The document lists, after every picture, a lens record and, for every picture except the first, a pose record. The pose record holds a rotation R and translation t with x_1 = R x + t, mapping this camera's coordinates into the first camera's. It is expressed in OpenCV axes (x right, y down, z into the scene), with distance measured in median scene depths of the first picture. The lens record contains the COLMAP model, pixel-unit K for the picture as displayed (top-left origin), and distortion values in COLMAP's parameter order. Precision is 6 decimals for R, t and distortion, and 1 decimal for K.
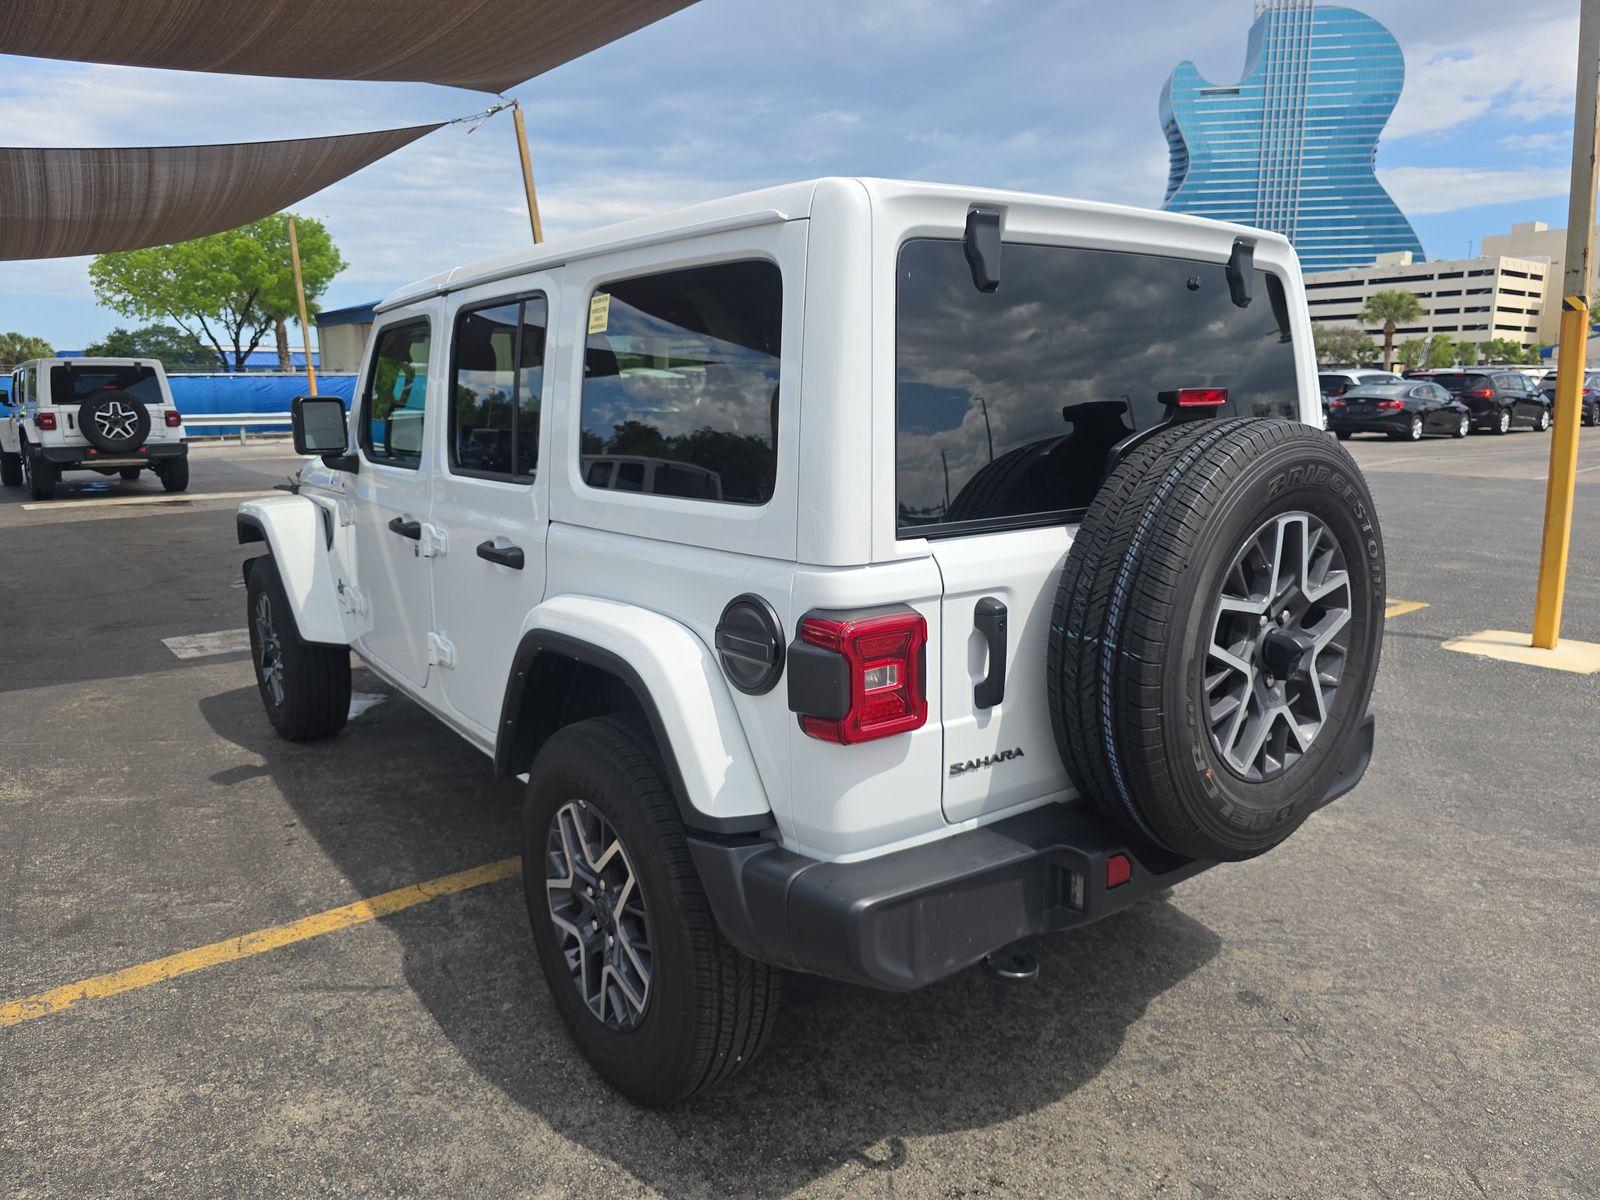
lens RADIAL K [[1082.8, 0, 772.2], [0, 1082.8, 599.8], [0, 0, 1]] dist [0.058273, -0.043513]
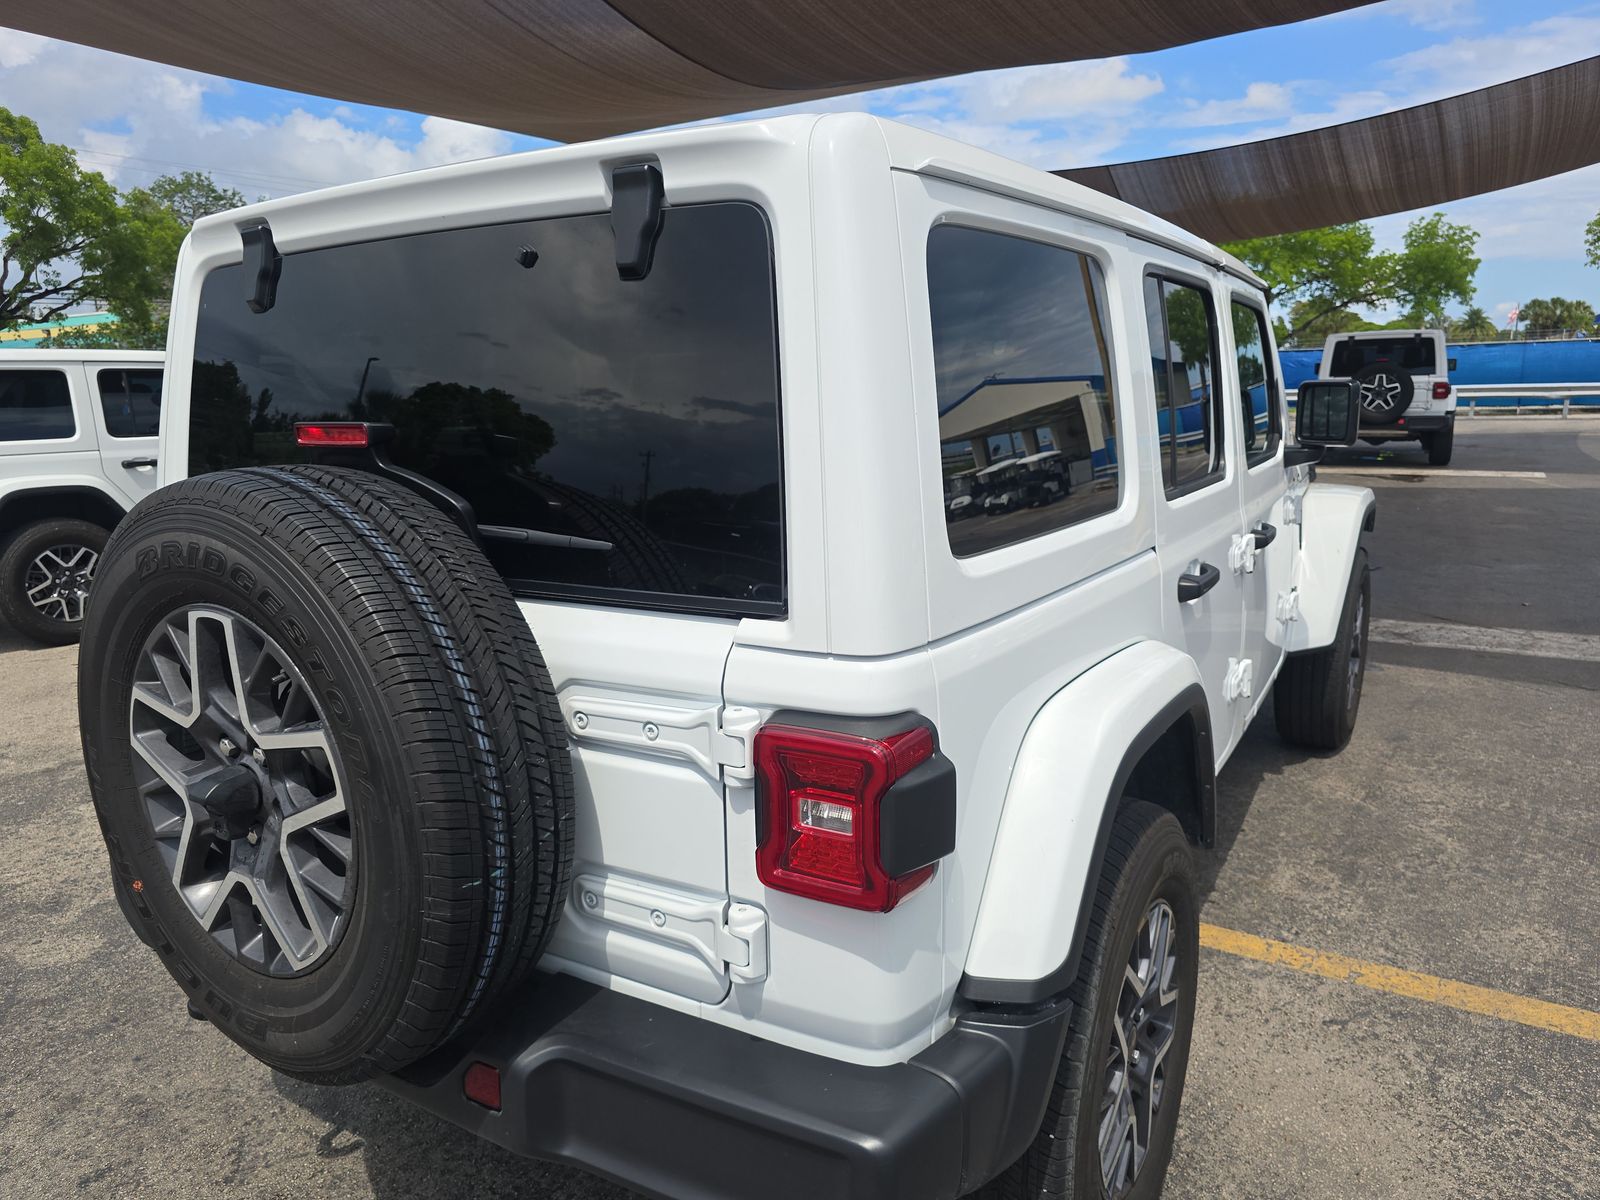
lens RADIAL K [[1086.4, 0, 815.5], [0, 1086.4, 600.1], [0, 0, 1]] dist [0.008891, -0.002778]
pose [[0.362860, 0.186503, -0.912989, 1.116668], [-0.154917, 0.978206, 0.138255, -0.214468], [0.918876, 0.091270, 0.383844, 0.967942]]
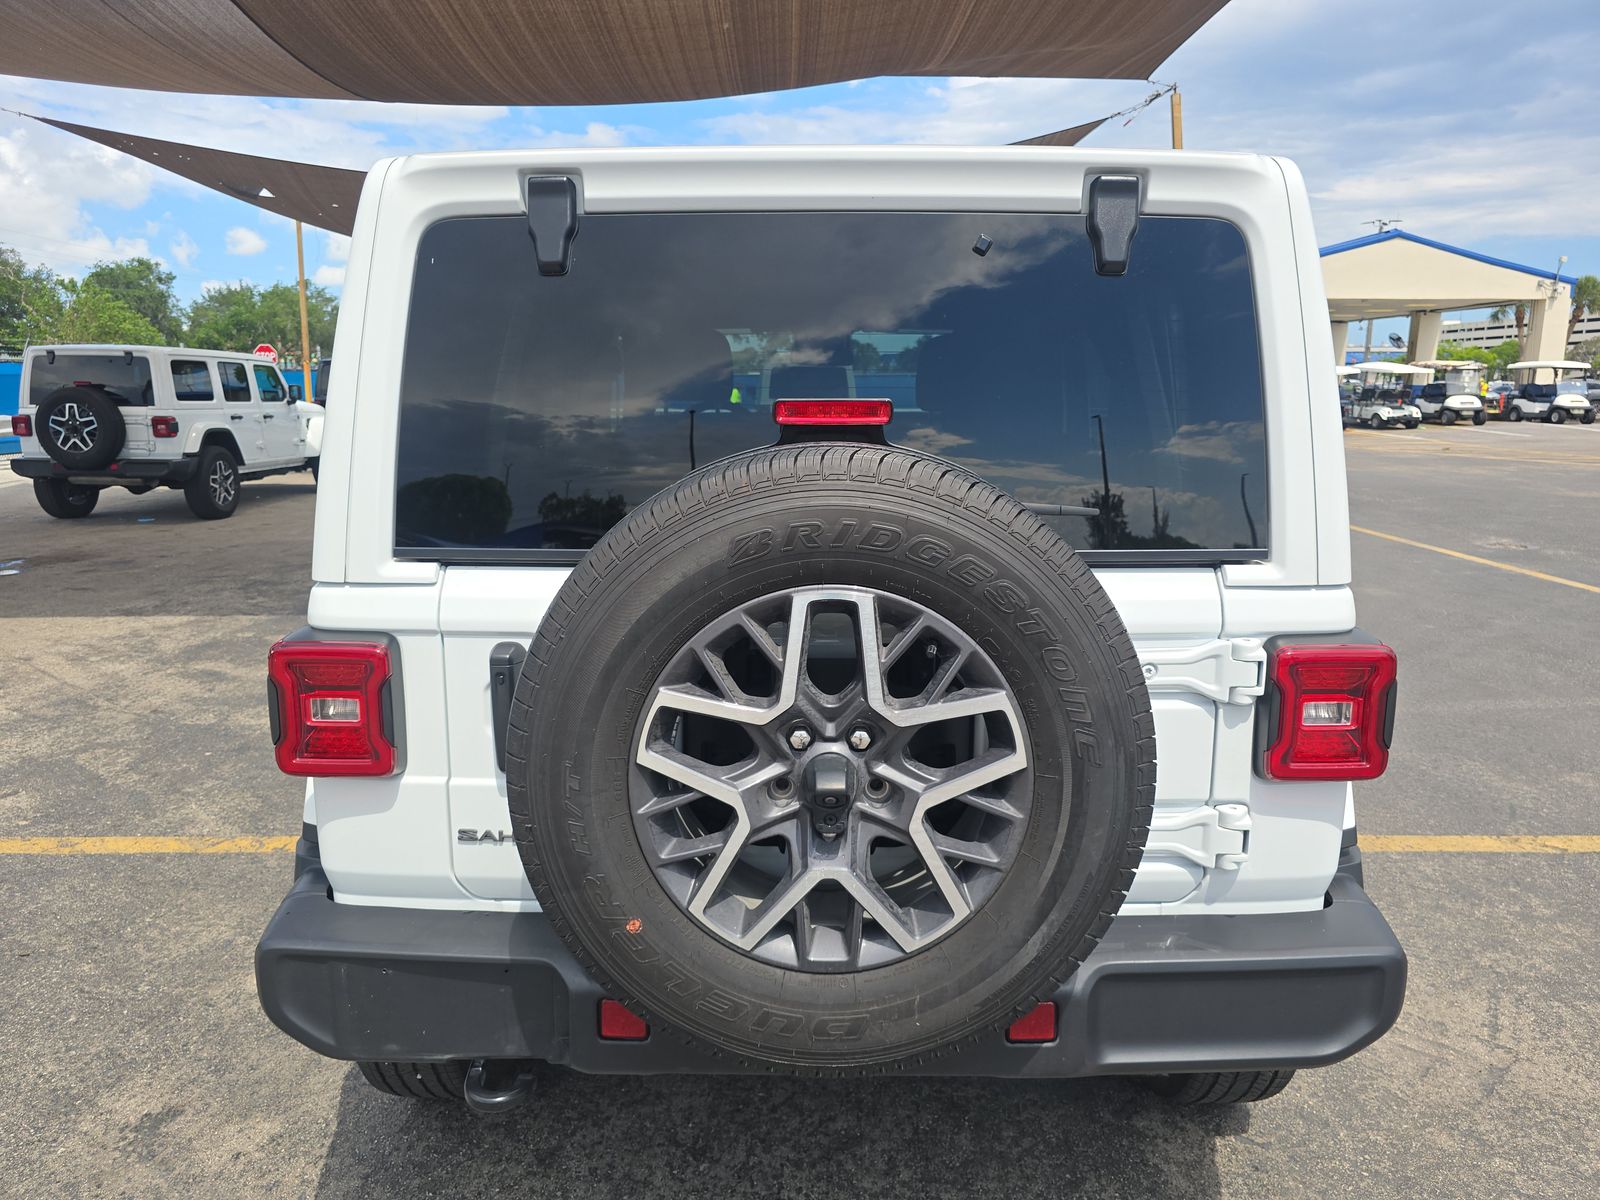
lens RADIAL K [[1086.4, 0, 815.5], [0, 1086.4, 600.1], [0, 0, 1]] dist [0.008891, -0.002778]
pose [[0.795876, 0.128060, -0.591761, 0.764378], [-0.125777, 0.991024, 0.045302, -0.089008], [0.592251, 0.038375, 0.804839, 0.408454]]
